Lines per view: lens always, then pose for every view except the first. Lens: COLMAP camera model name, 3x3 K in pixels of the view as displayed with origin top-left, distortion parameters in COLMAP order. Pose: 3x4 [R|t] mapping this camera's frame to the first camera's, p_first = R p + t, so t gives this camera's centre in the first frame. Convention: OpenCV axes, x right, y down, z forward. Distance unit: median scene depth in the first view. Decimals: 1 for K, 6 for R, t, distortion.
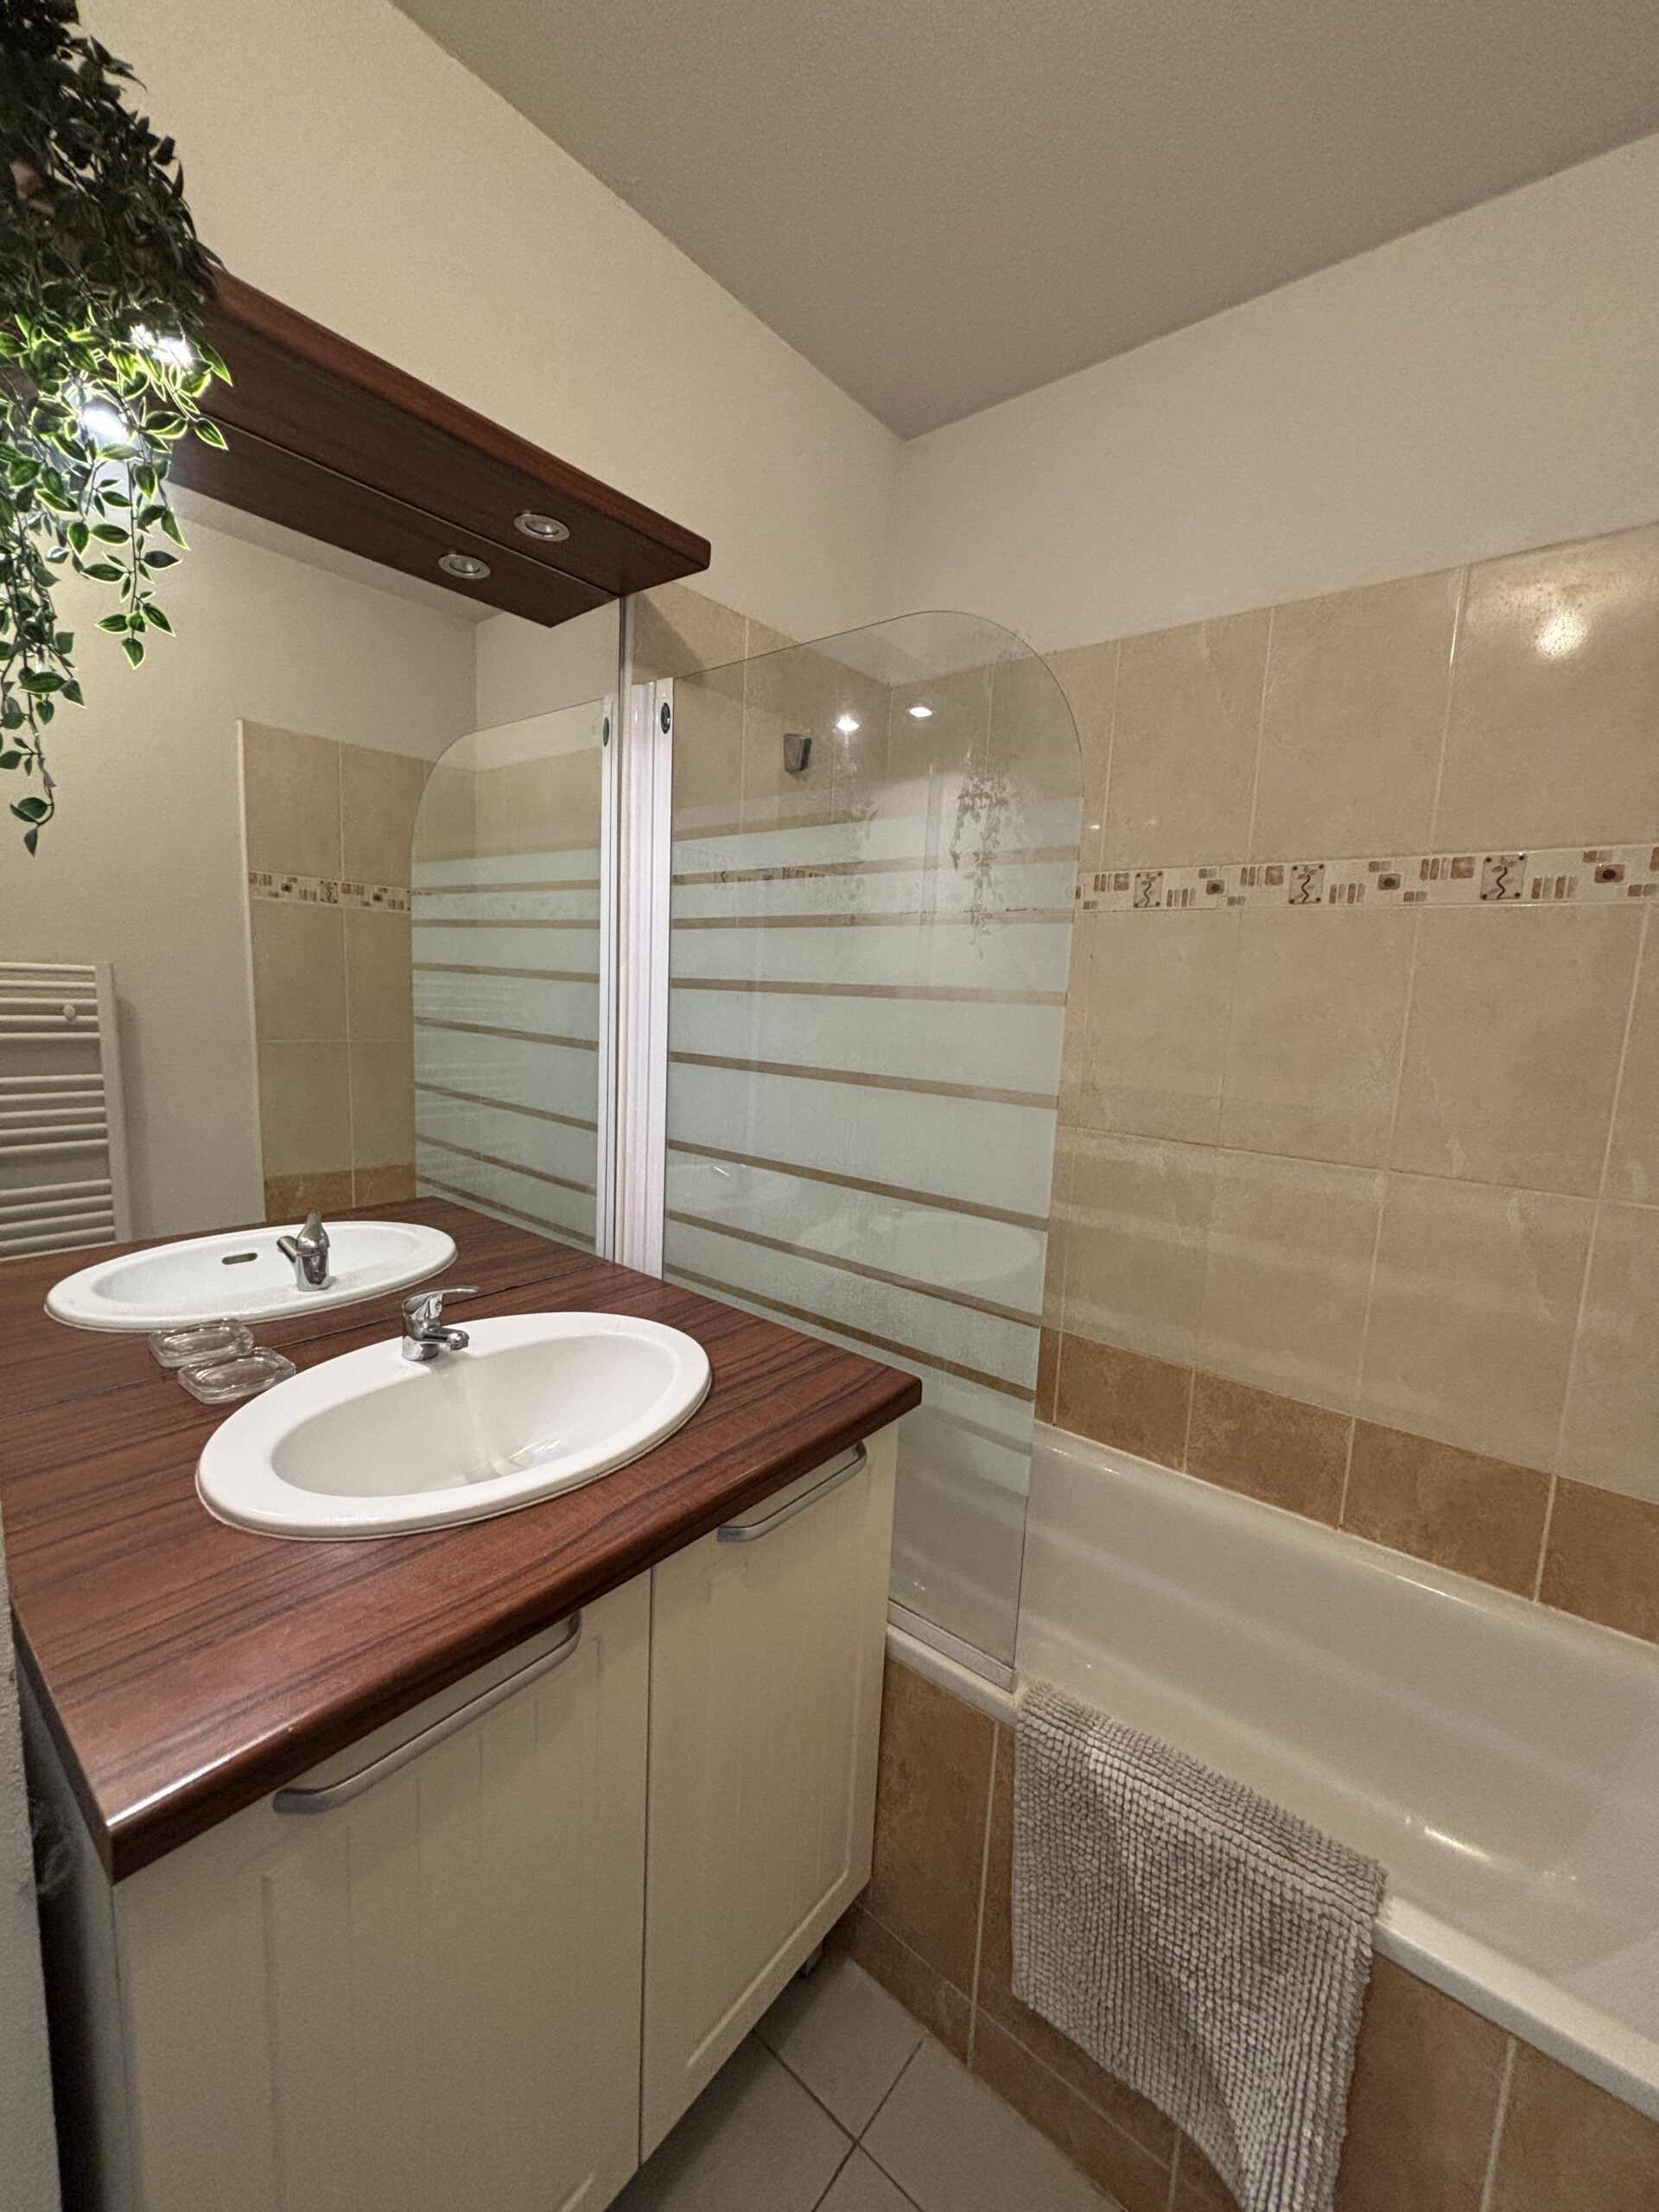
lens RADIAL K [[902.1, 0, 826.2], [0, 902.1, 1112.7], [0, 0, 1]] dist [-0.008050, 0.000516]
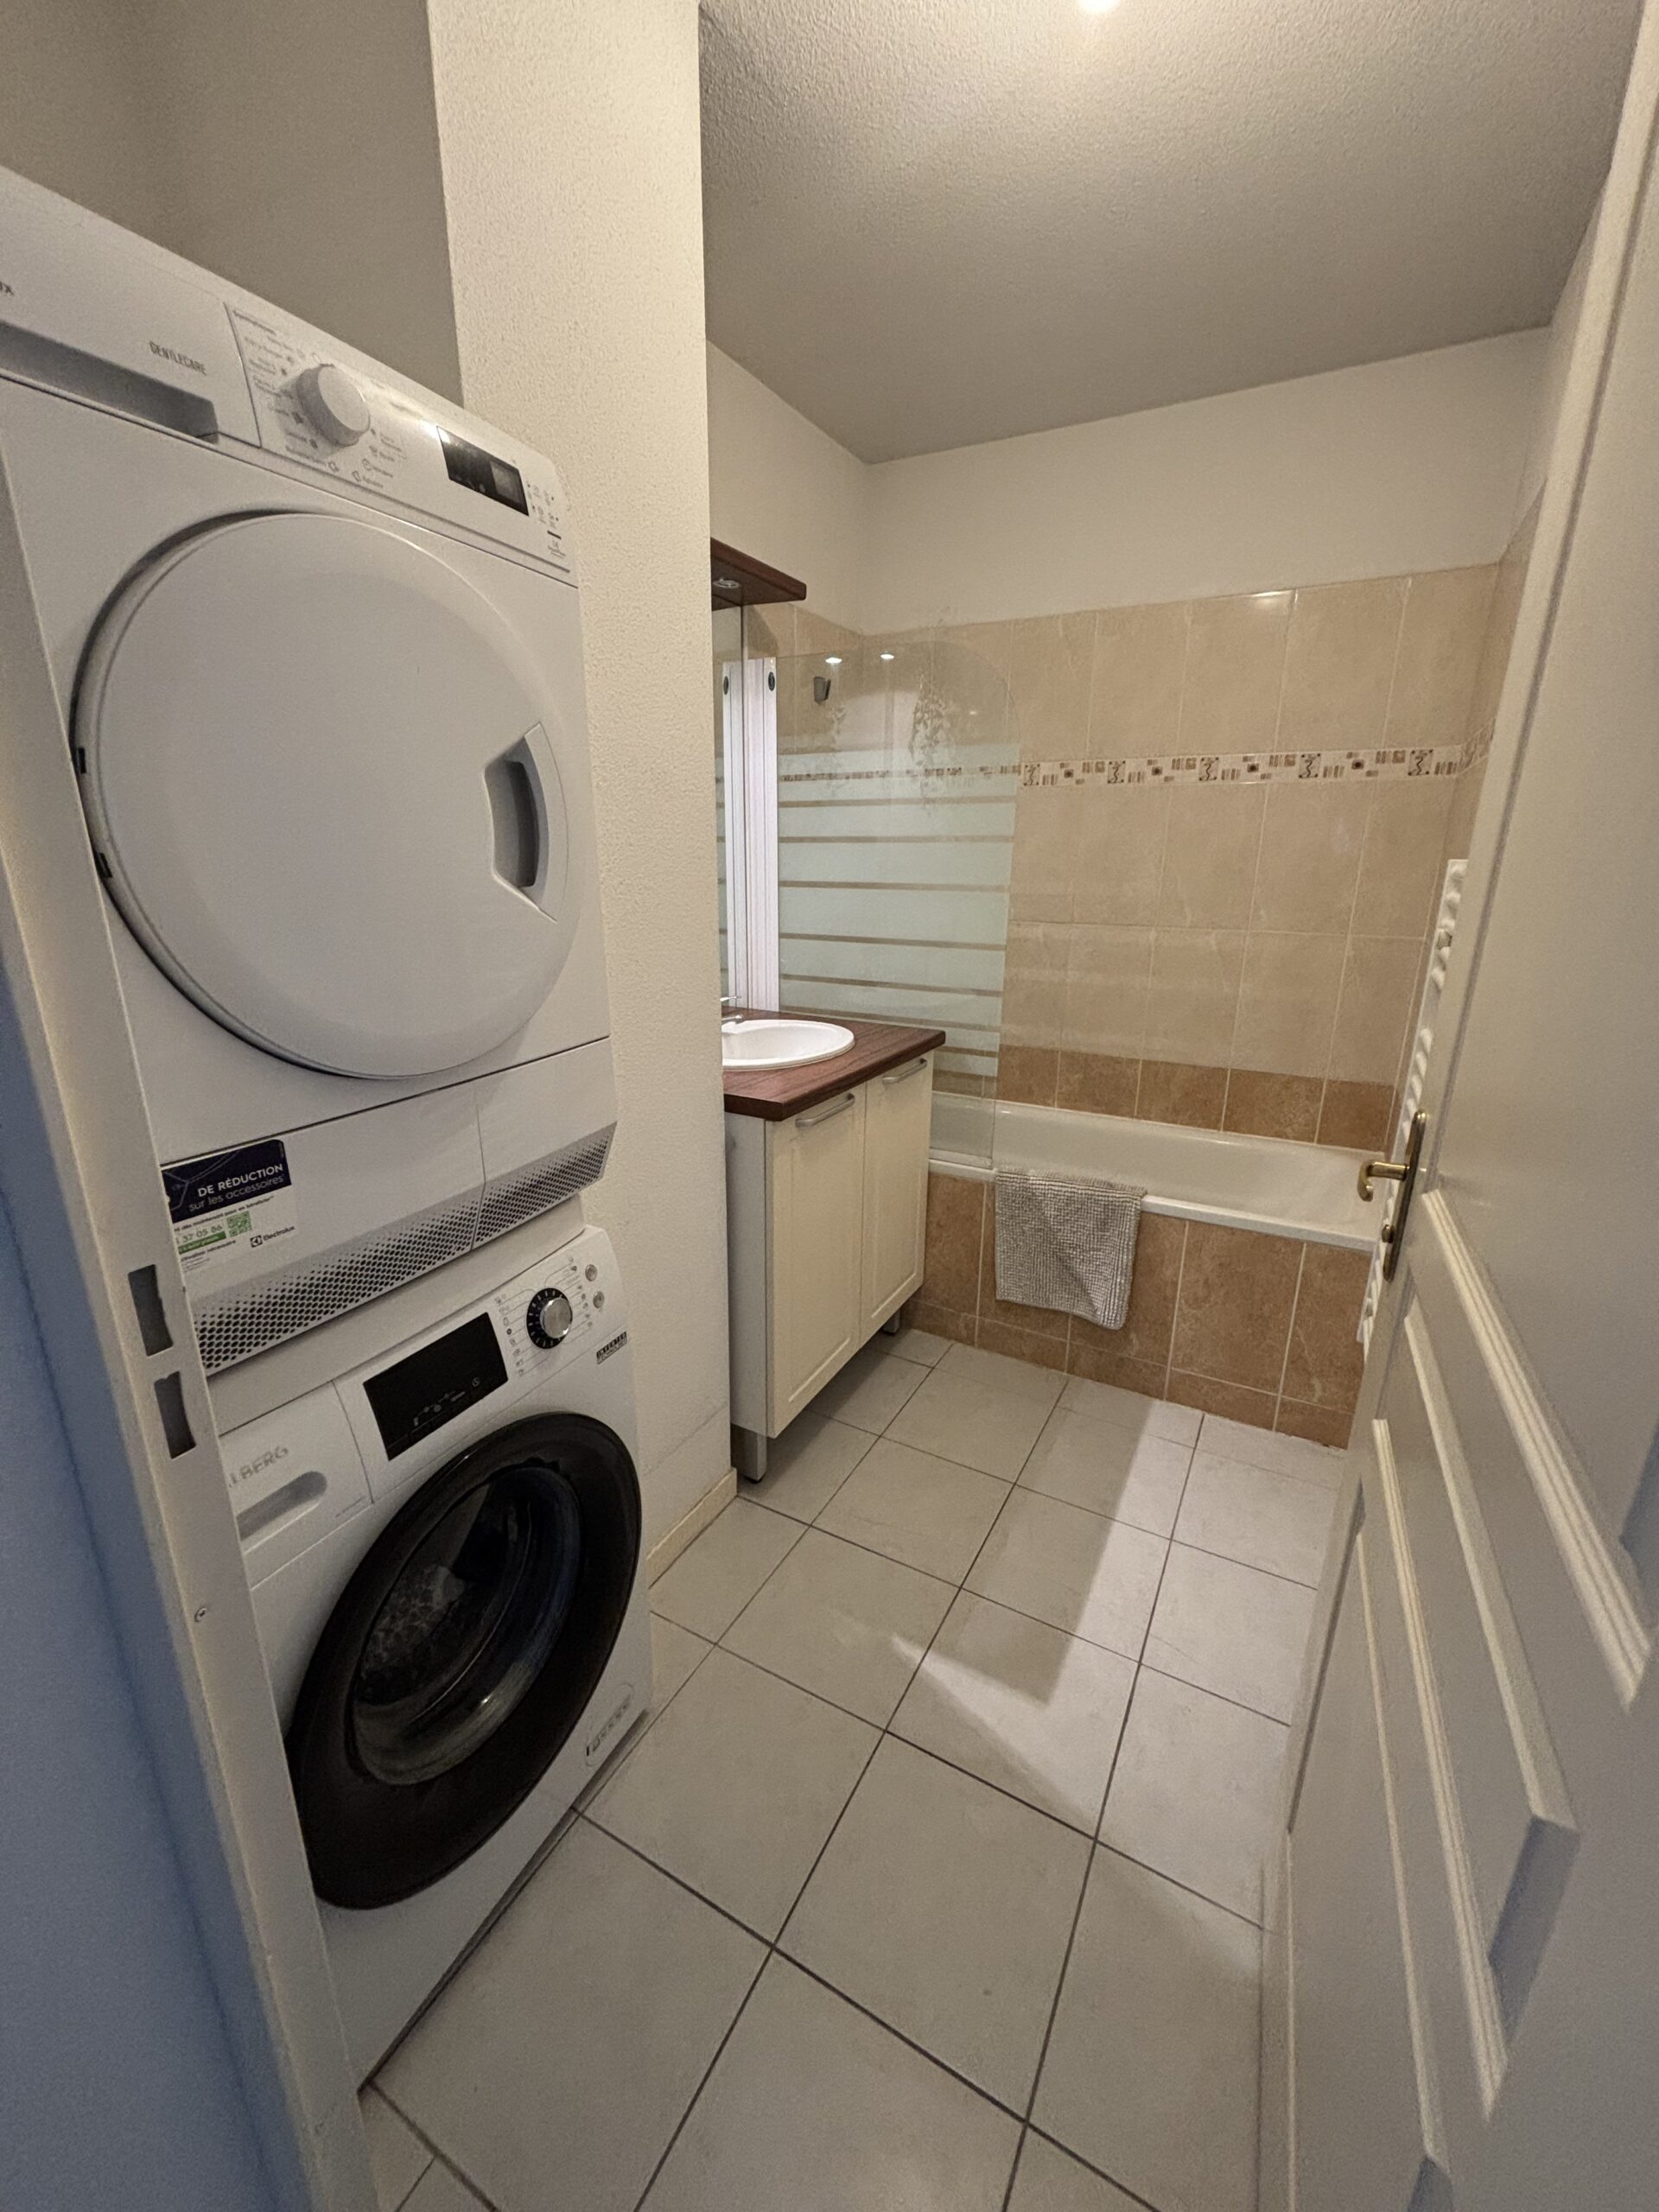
lens RADIAL K [[883.1, 0, 829.4], [0, 883.1, 1109.9], [0, 0, 1]] dist [0.004685, 0.000170]
pose [[0.983770, -0.083341, 0.158907, -0.424383], [0.057774, 0.985552, 0.159215, 0.115382], [-0.169881, -0.147450, 0.974371, -0.833363]]
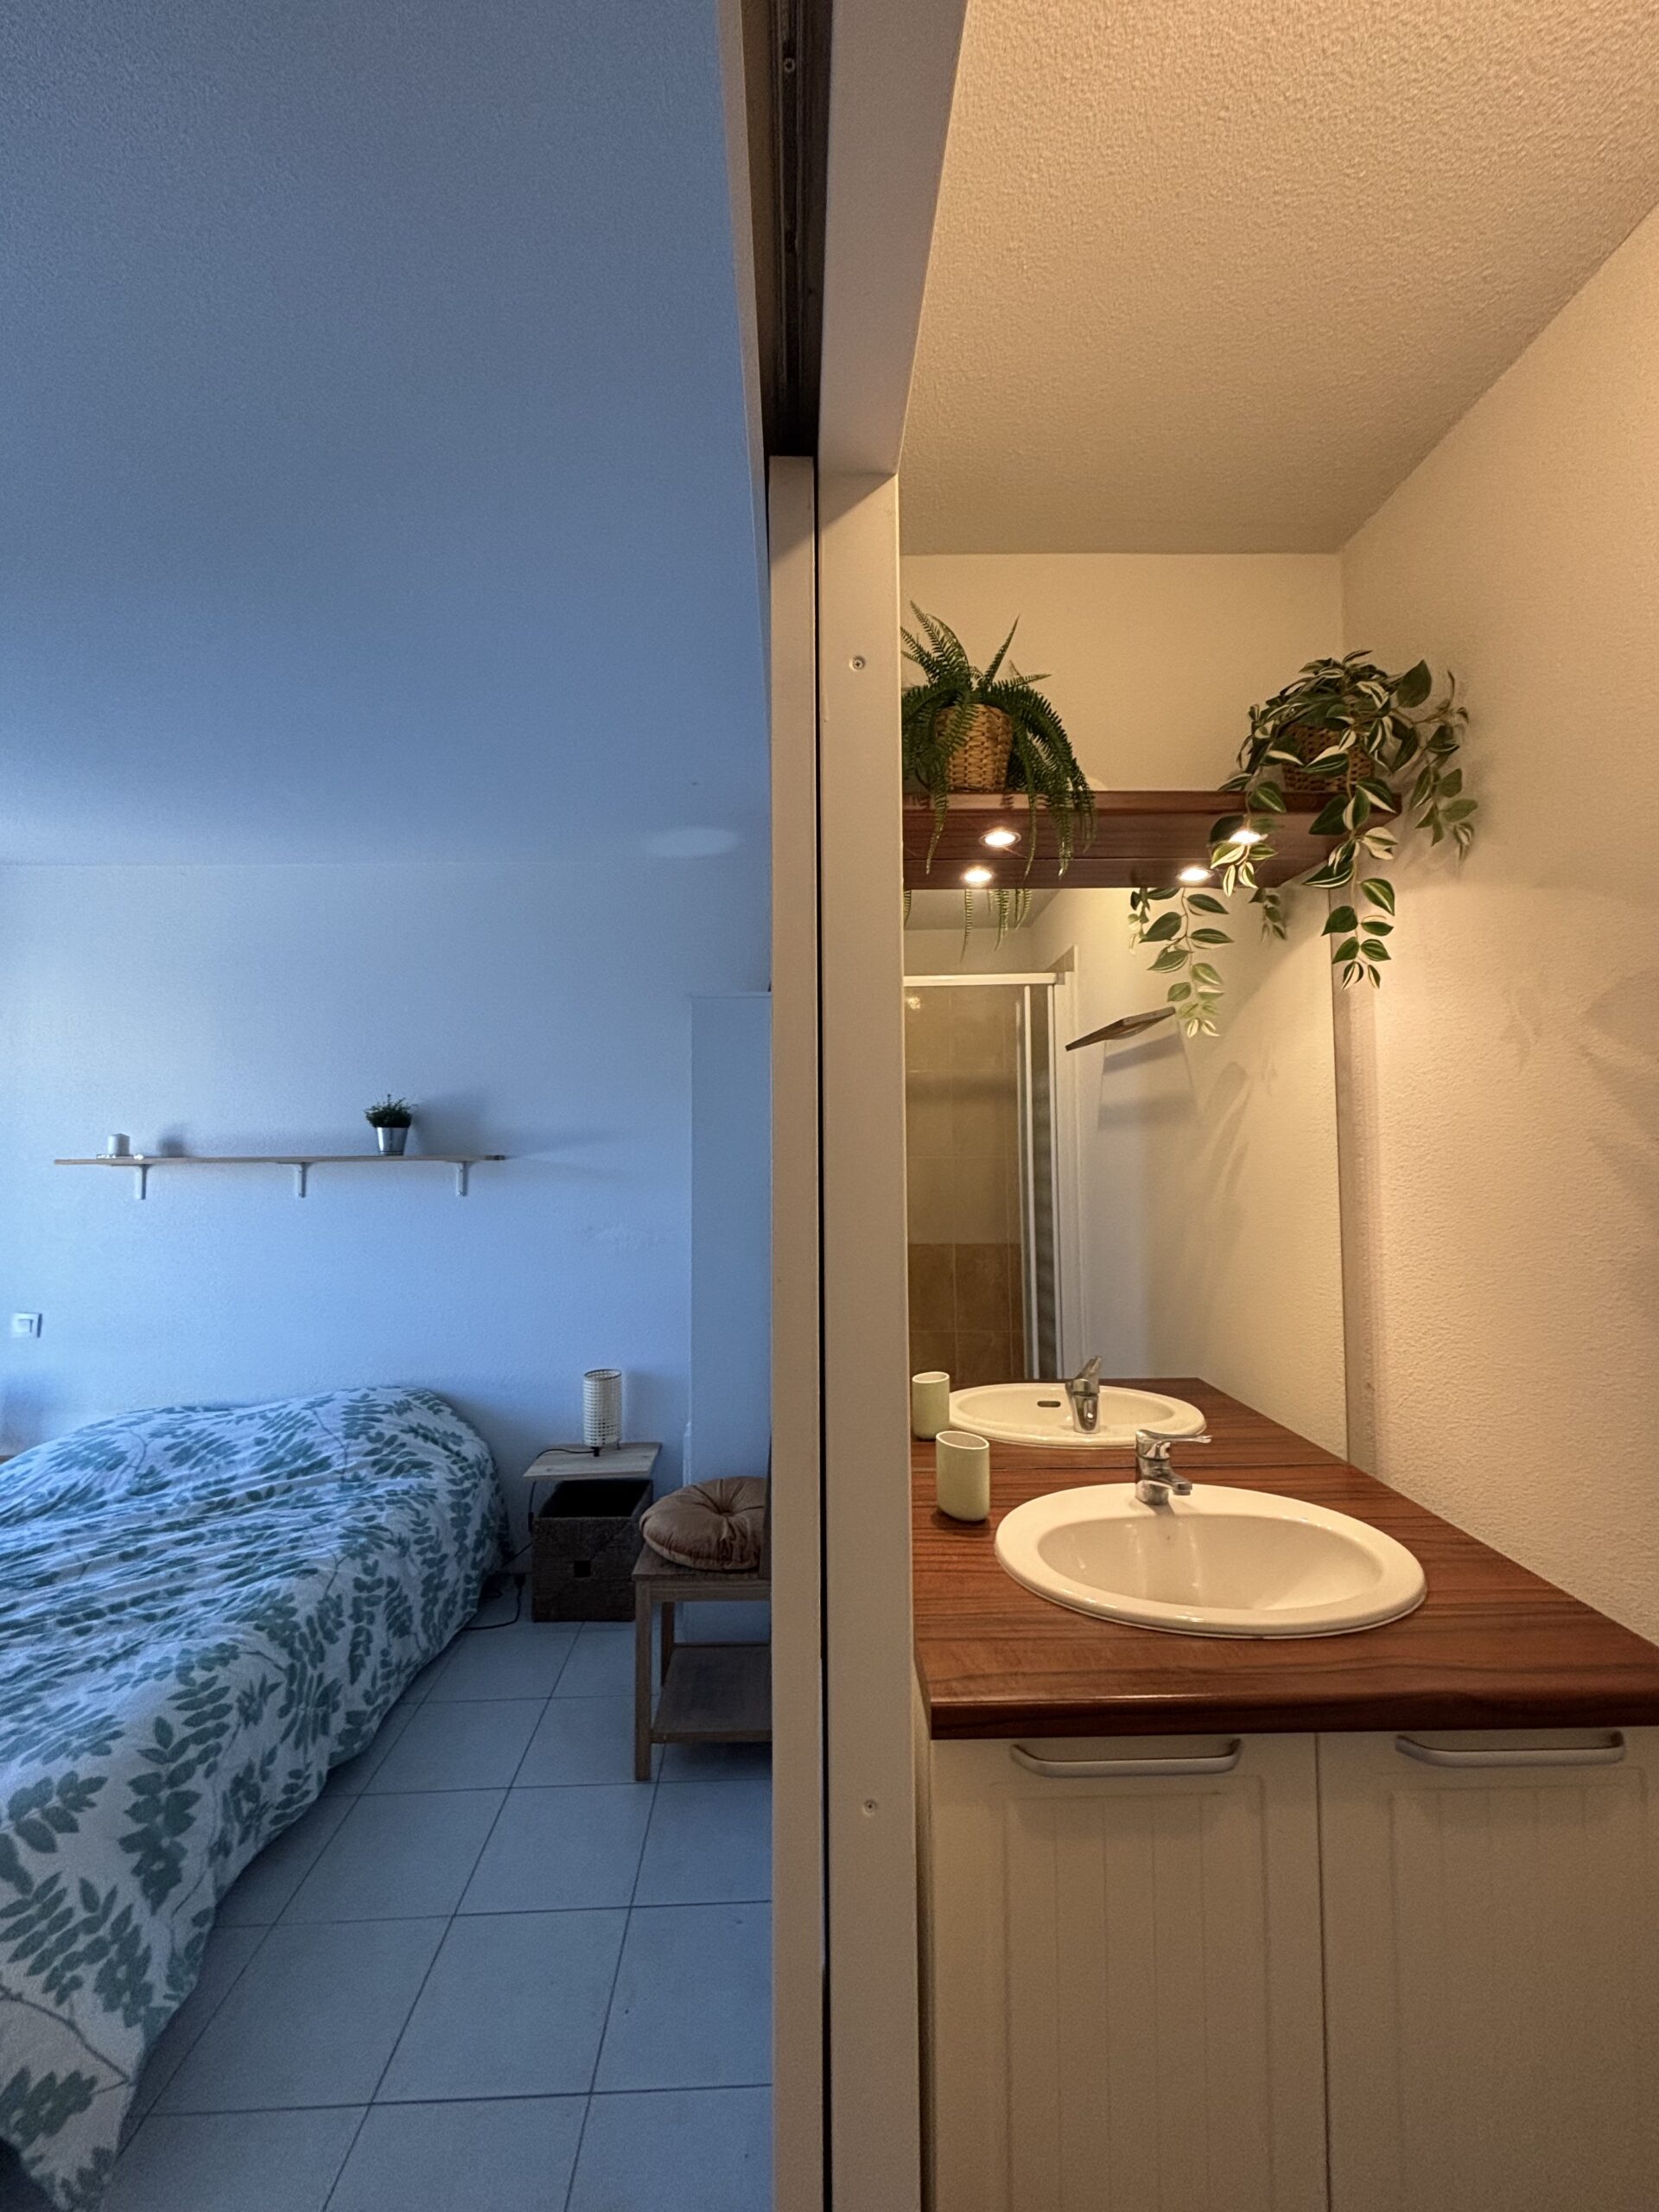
lens RADIAL K [[902.1, 0, 826.2], [0, 902.1, 1112.7], [0, 0, 1]] dist [-0.008050, 0.000516]
pose [[0.658319, -0.082273, -0.748229, 0.190495], [-0.063200, 0.984458, -0.163854, -0.024841], [0.750081, 0.155156, 0.642888, -0.190843]]
